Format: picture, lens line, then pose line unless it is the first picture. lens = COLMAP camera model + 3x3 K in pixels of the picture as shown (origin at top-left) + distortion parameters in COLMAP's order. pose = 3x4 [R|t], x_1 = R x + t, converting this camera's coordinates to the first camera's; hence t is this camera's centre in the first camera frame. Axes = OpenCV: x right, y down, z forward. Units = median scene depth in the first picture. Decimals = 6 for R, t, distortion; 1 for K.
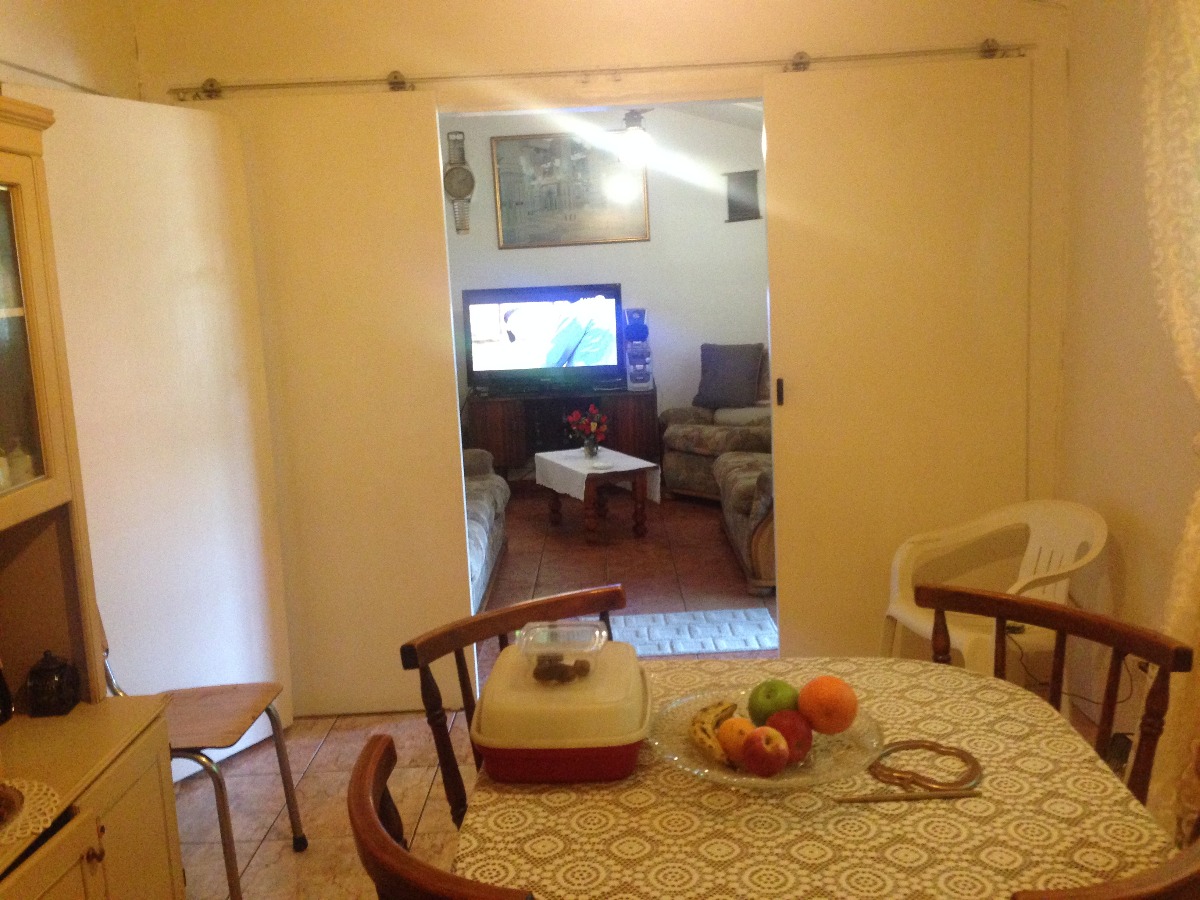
lens RADIAL K [[1151.9, 0, 600.0], [0, 1151.9, 450.0], [0, 0, 1]] dist [-0.002339, 0.000518]
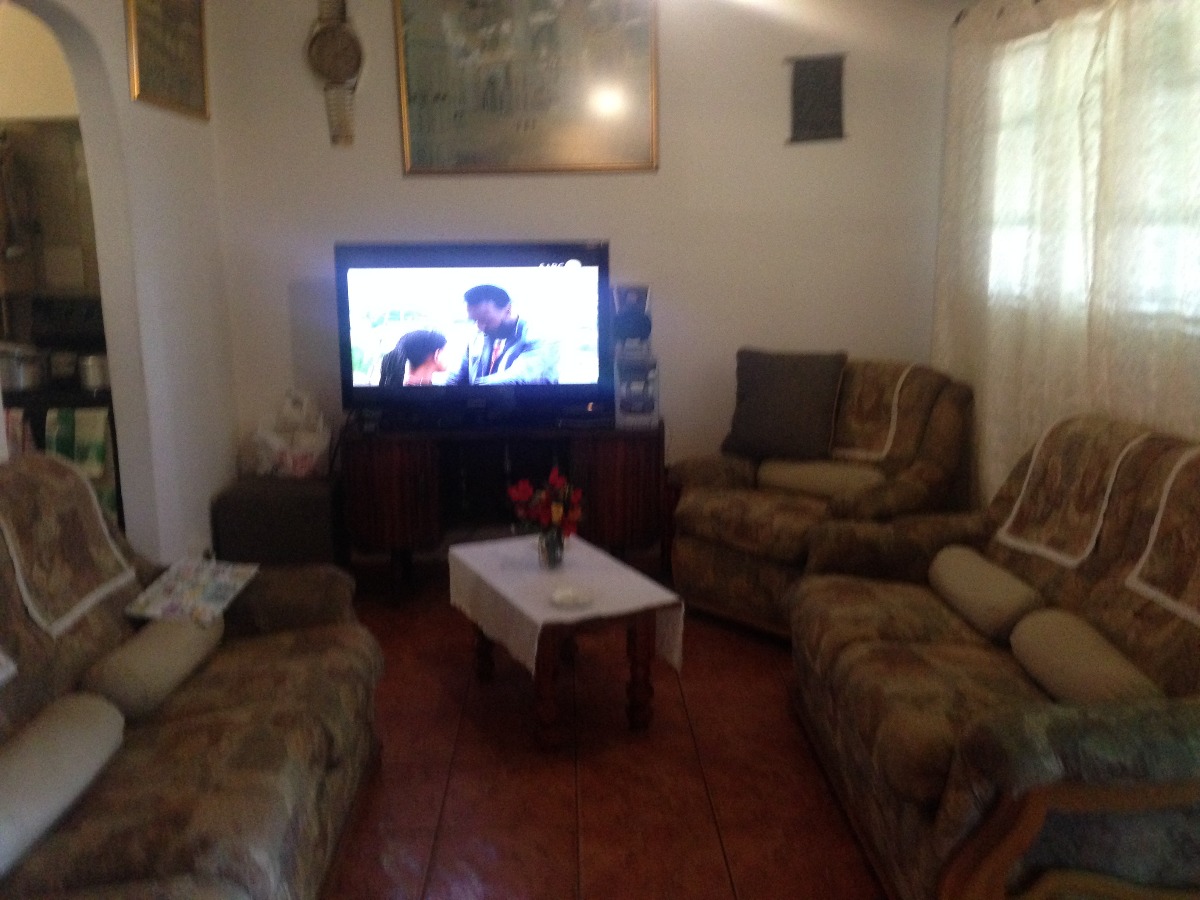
lens RADIAL K [[1163.2, 0, 598.4], [0, 1163.2, 547.8], [0, 0, 1]] dist [0.001129, -0.009776]
pose [[0.999019, 0.025635, 0.036111, -0.004678], [-0.029322, 0.993978, 0.105583, -0.052486], [-0.033187, -0.106538, 0.993755, 0.400835]]
